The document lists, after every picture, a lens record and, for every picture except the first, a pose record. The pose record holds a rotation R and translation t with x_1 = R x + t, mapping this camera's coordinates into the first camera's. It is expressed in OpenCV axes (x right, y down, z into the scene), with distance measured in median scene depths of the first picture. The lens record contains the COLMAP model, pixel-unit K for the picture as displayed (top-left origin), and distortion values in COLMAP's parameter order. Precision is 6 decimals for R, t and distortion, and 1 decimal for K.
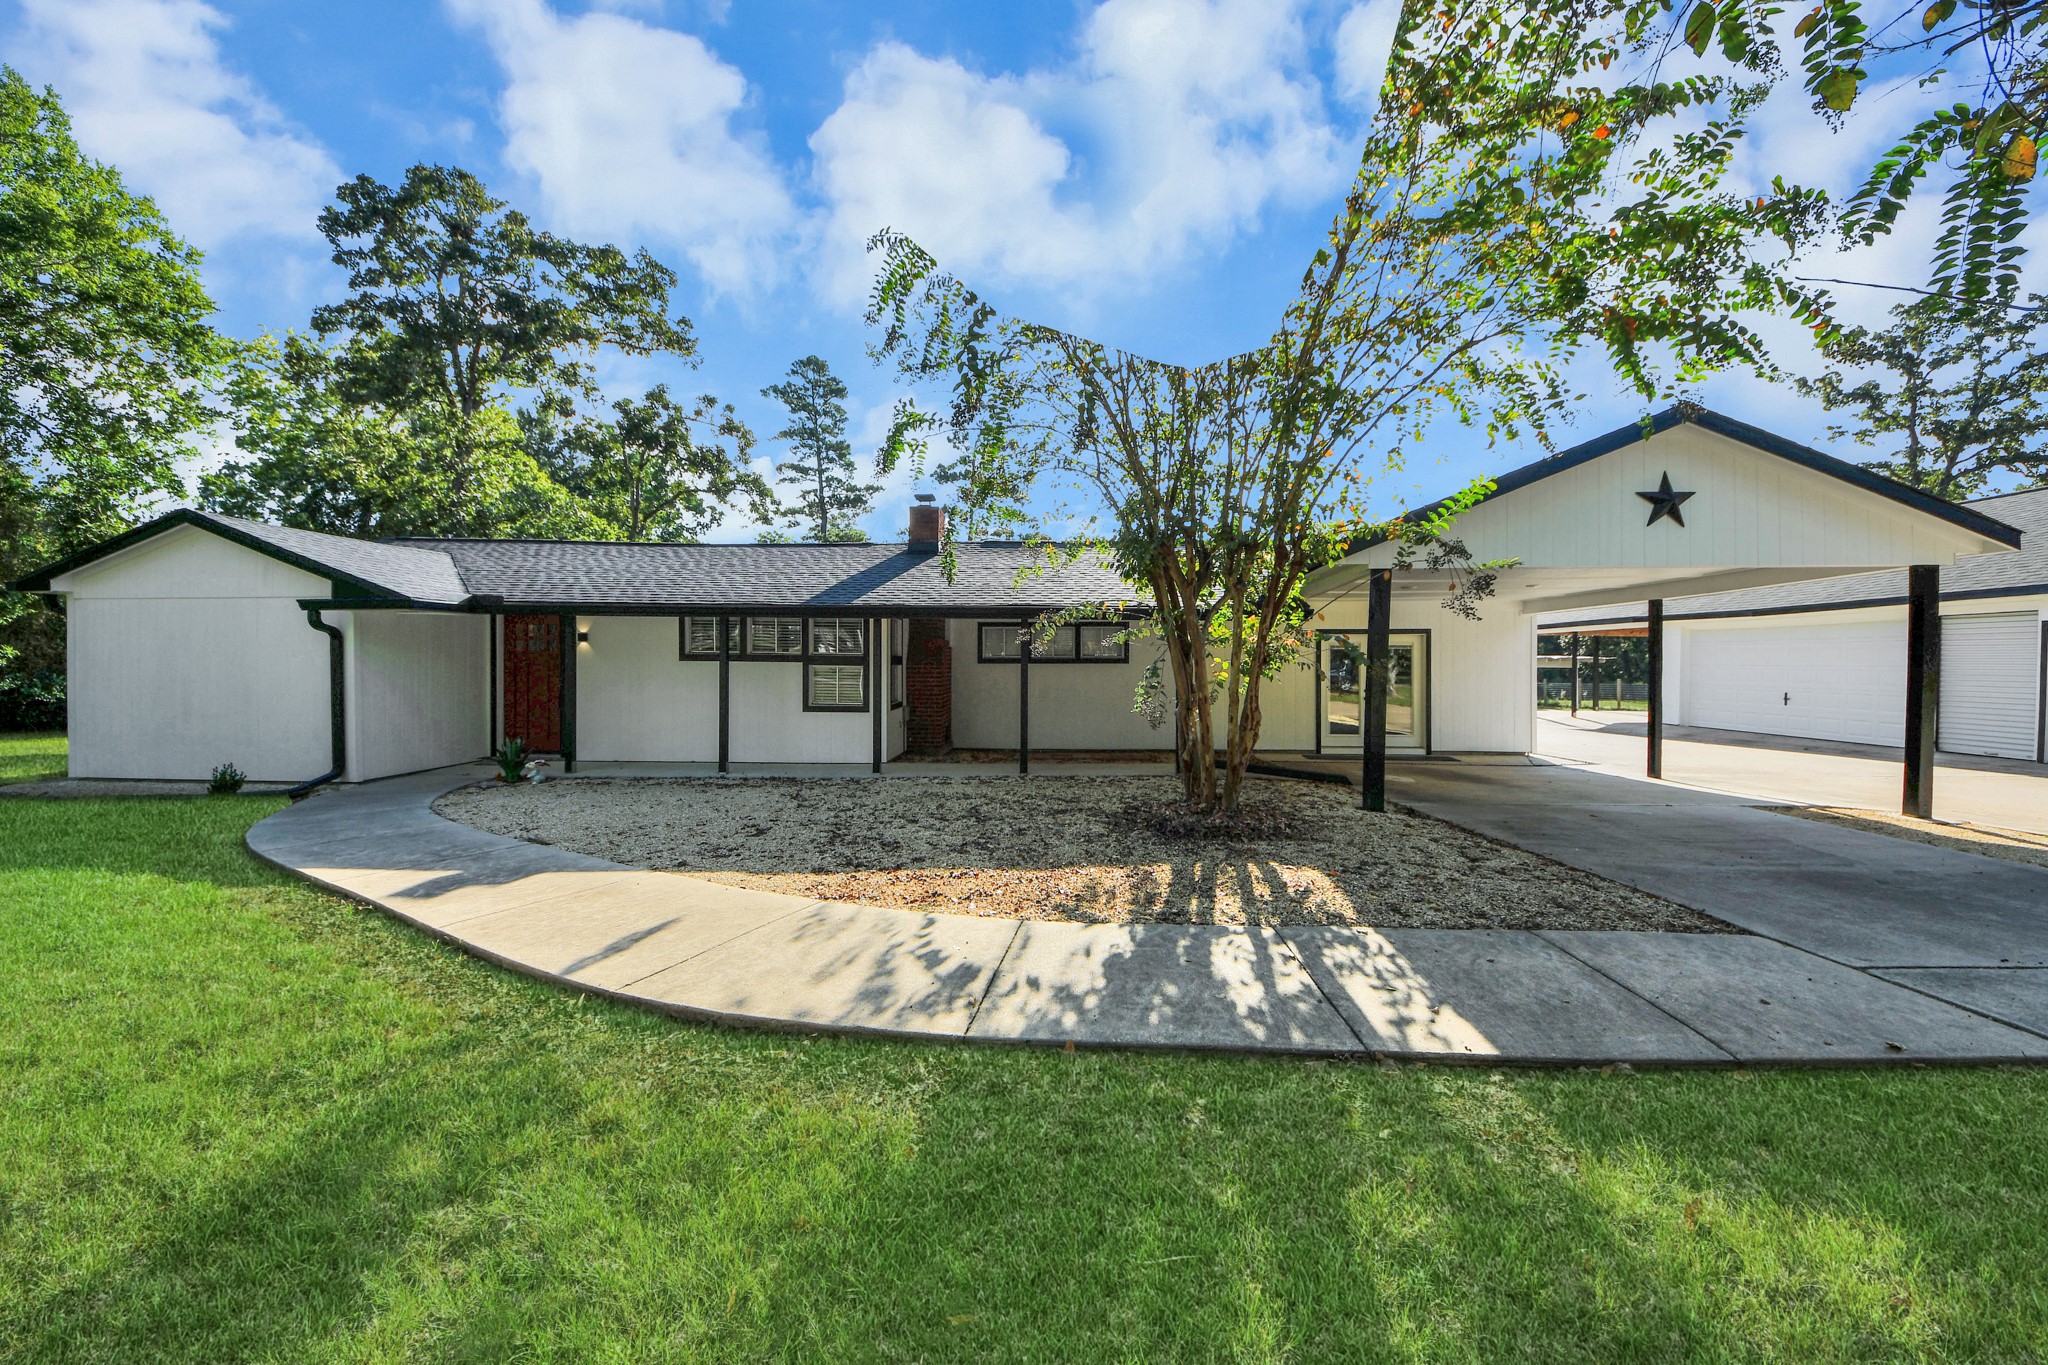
lens RADIAL K [[740.6, 0, 1024.4], [0, 740.6, 687.0], [0, 0, 1]] dist [-0.001330, -0.000132]
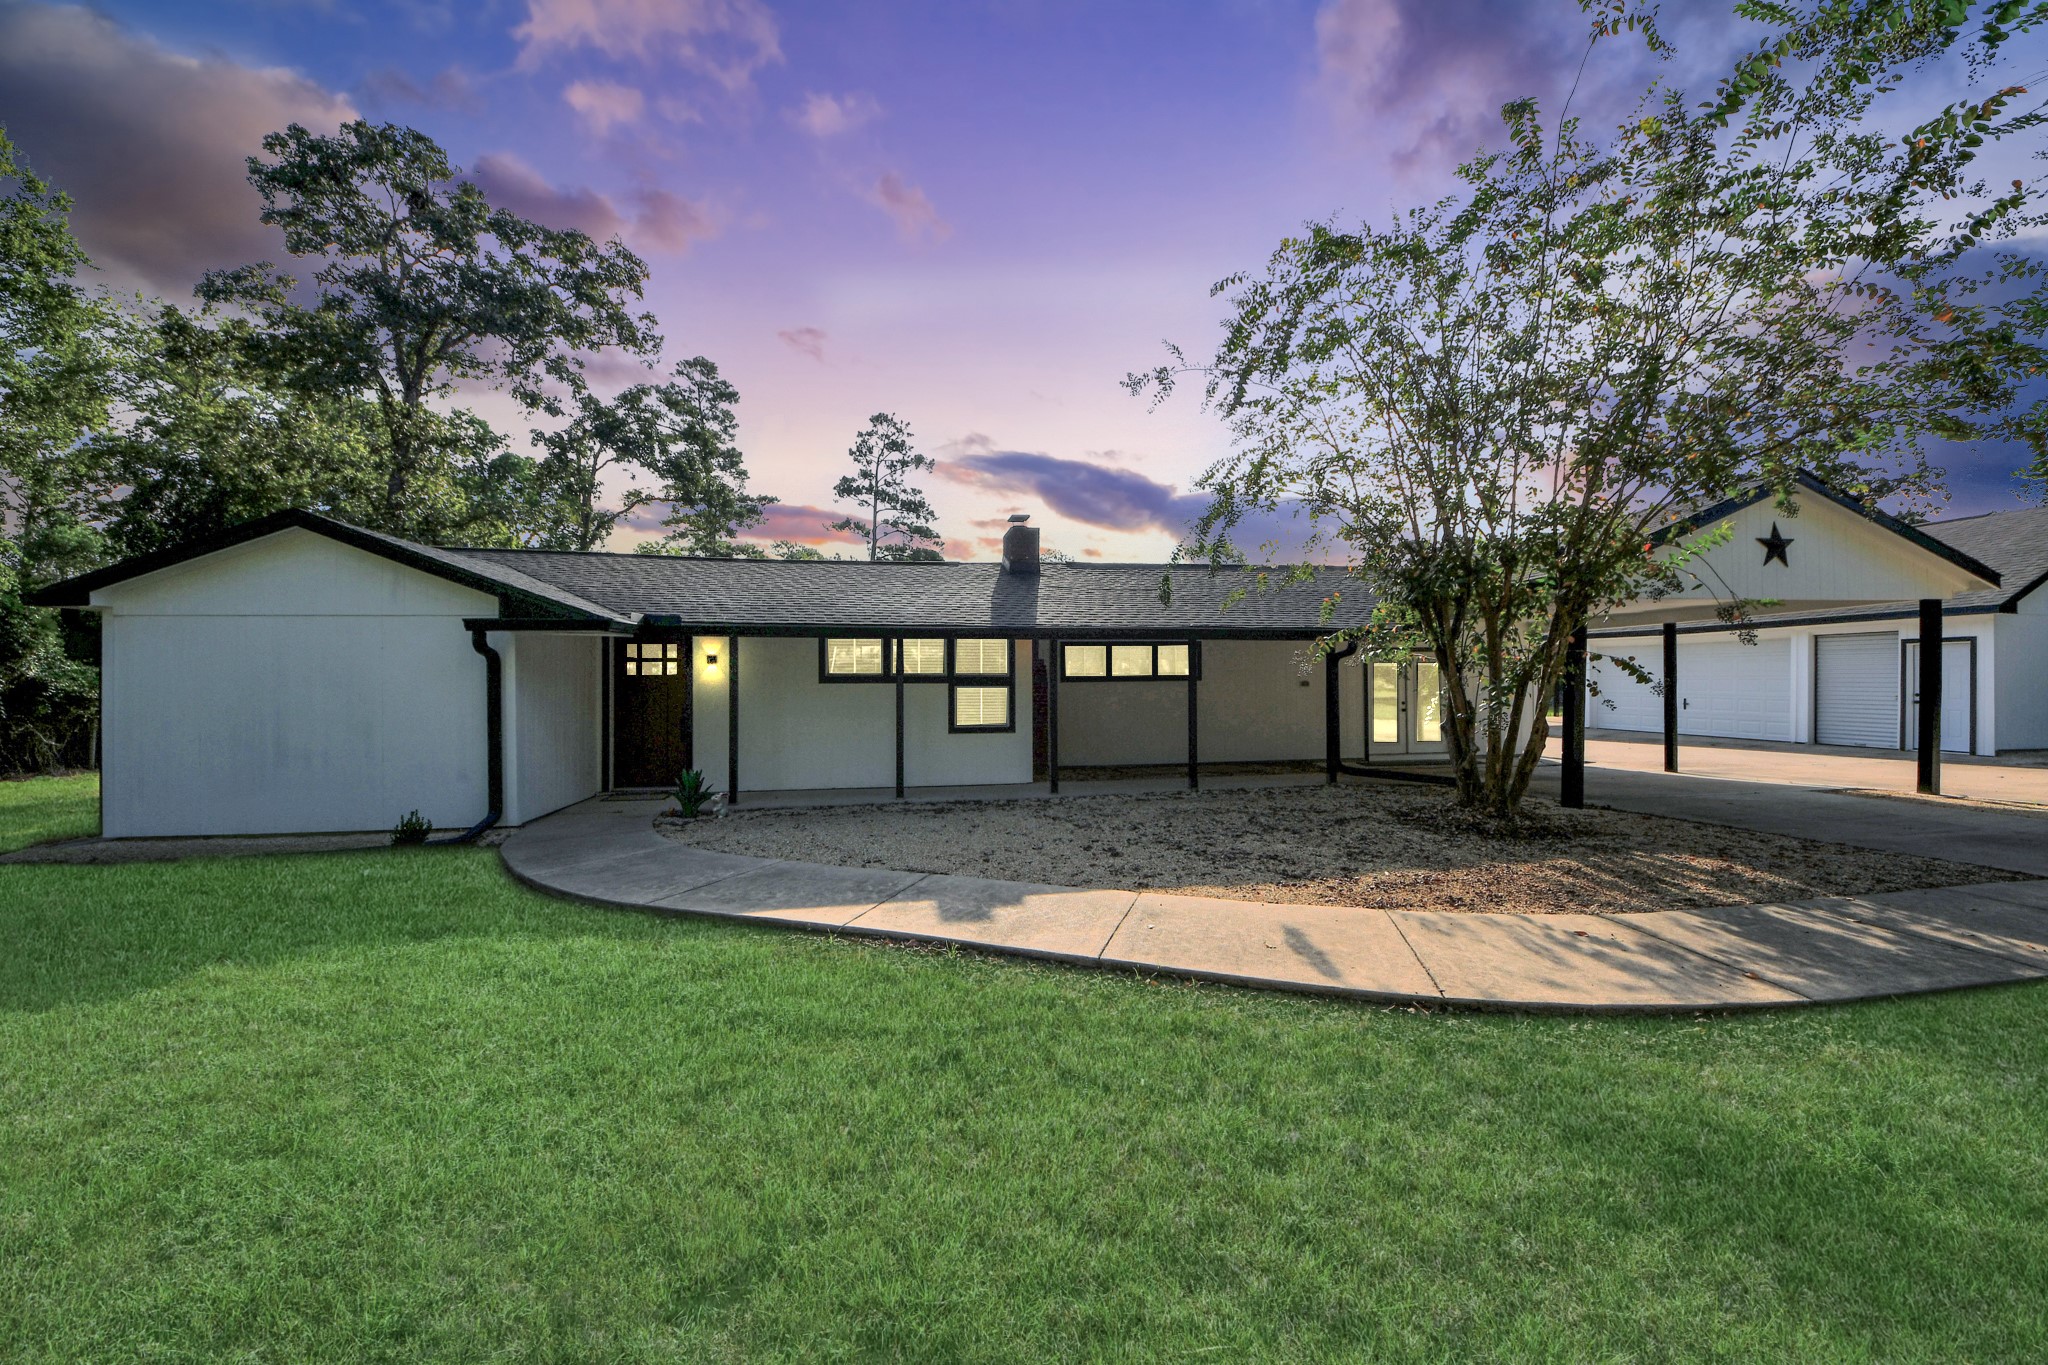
lens RADIAL K [[746.4, 0, 1033.8], [0, 746.4, 688.0], [0, 0, 1]] dist [-0.001043, -0.000276]
pose [[0.982936, -0.012314, 0.183533, -0.447205], [0.016296, 0.999663, -0.020202, -0.006968], [-0.183223, 0.022848, 0.982806, 0.007311]]
